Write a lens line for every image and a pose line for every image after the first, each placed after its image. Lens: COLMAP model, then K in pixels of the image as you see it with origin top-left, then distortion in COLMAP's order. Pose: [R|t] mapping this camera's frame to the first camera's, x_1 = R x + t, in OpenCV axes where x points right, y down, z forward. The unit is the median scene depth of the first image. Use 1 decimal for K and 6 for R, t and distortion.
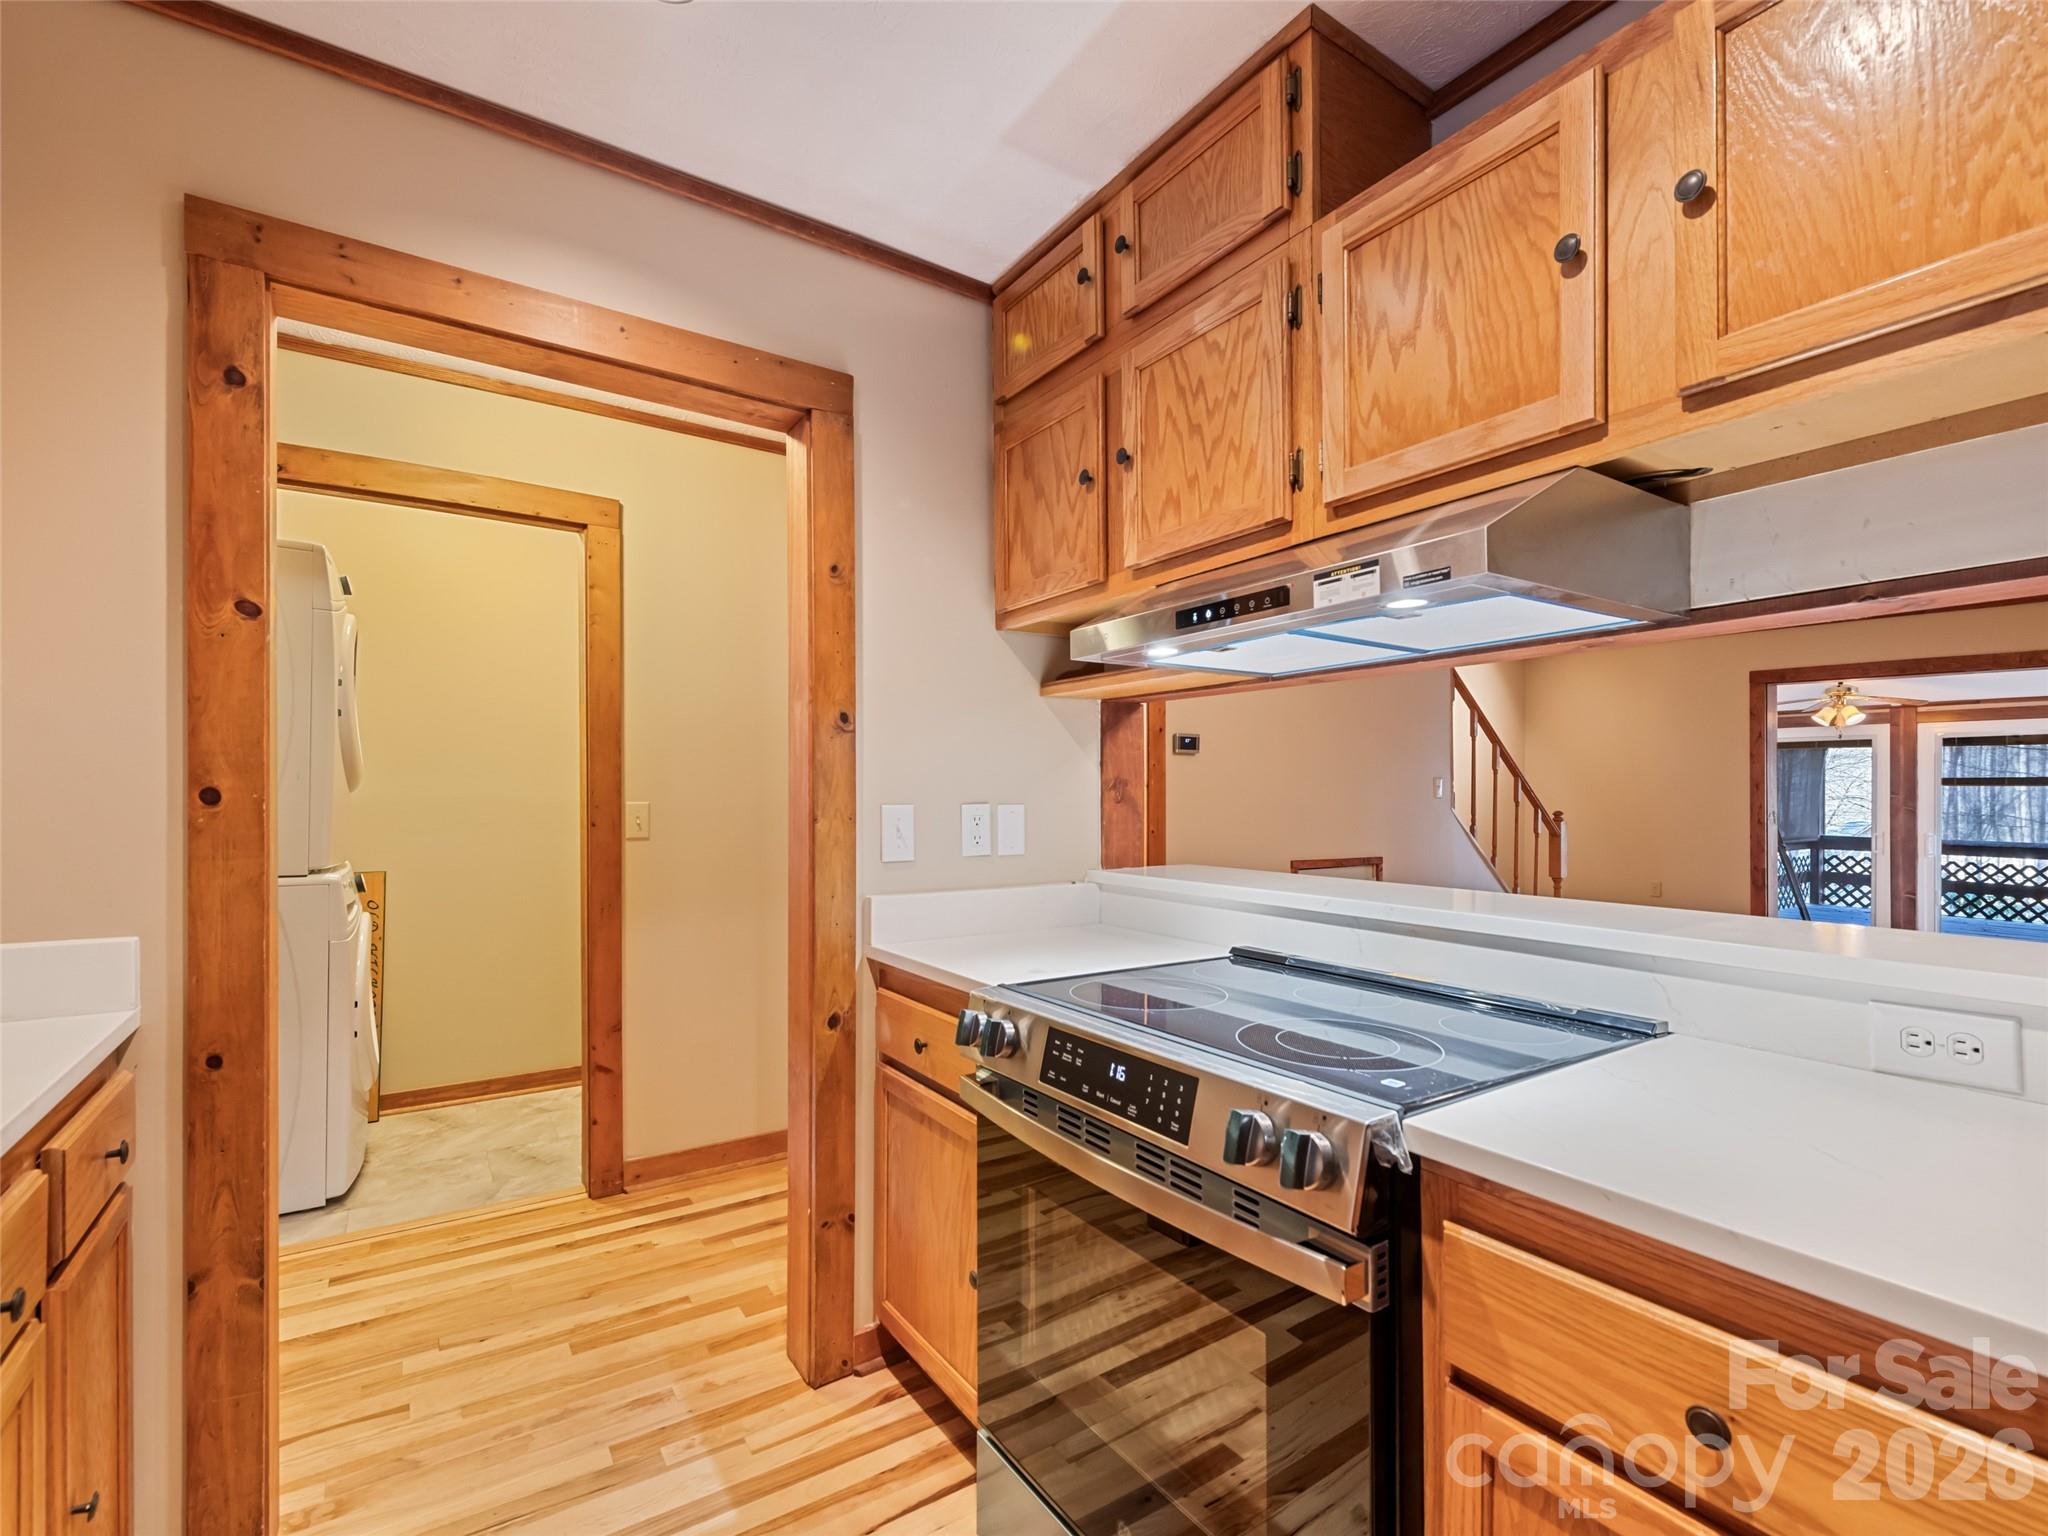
lens RADIAL K [[933.5, 0, 1027.9], [0, 933.5, 818.4], [0, 0, 1]] dist [0.001054, 0.000122]
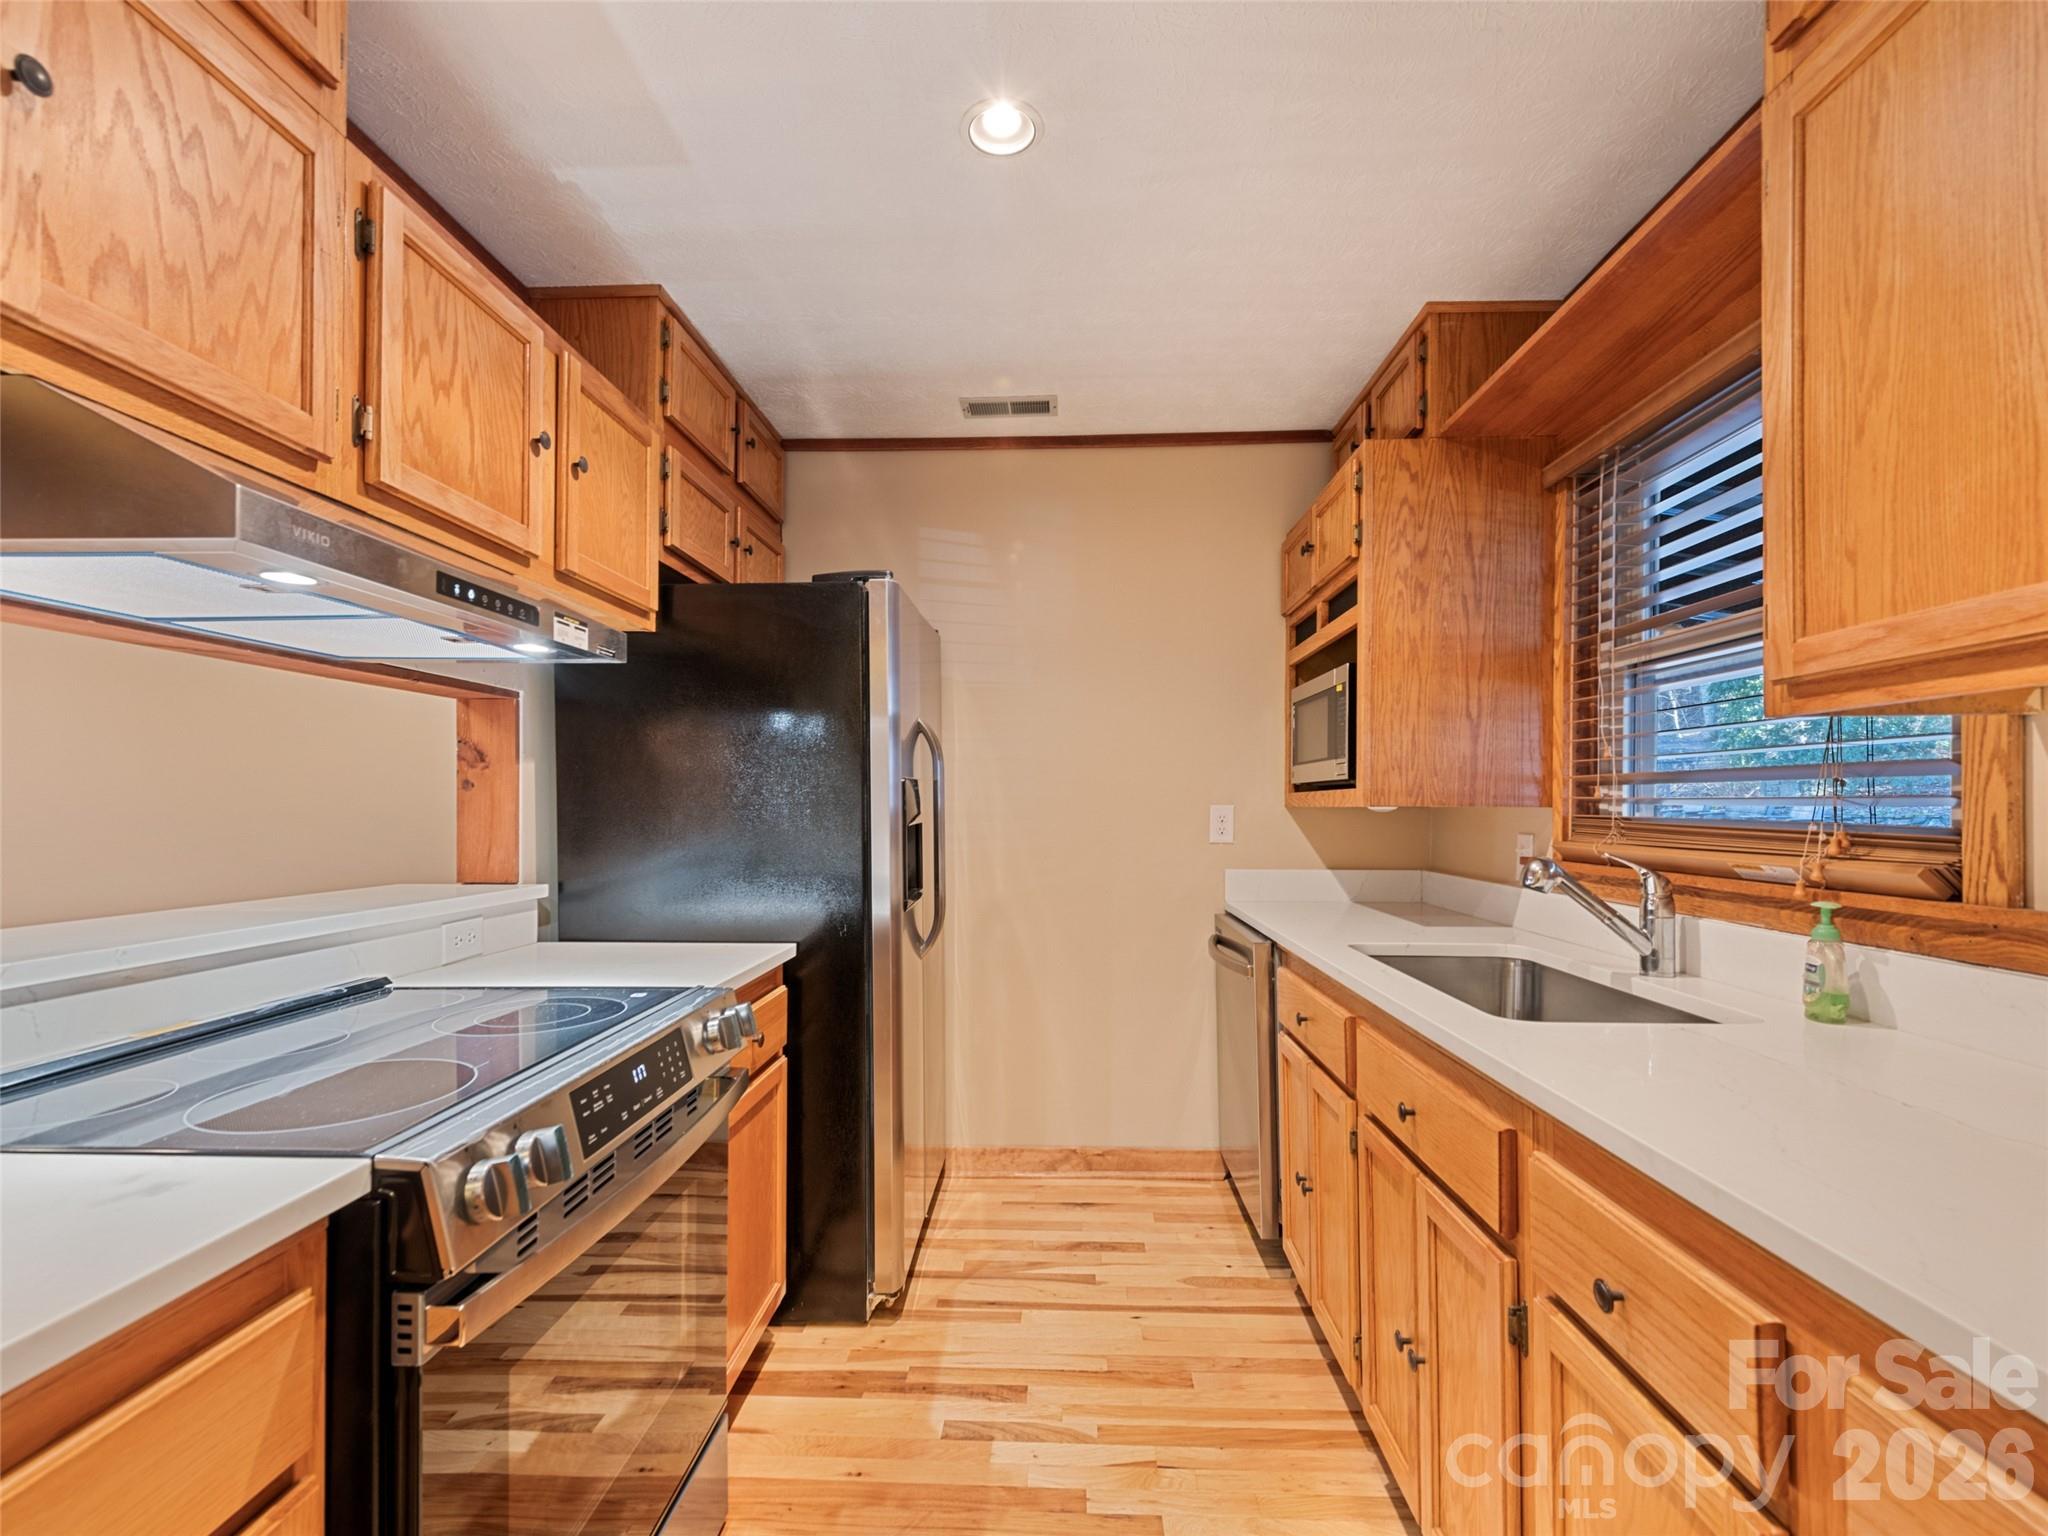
lens RADIAL K [[885.4, 0, 1024.0], [0, 885.4, 768.0], [0, 0, 1]] dist [-0.011553, -0.000039]
pose [[-0.805880, 0.012860, 0.591940, -0.759004], [0.002645, 0.999832, -0.018121, -0.039165], [-0.592073, -0.013038, -0.805779, 1.427972]]
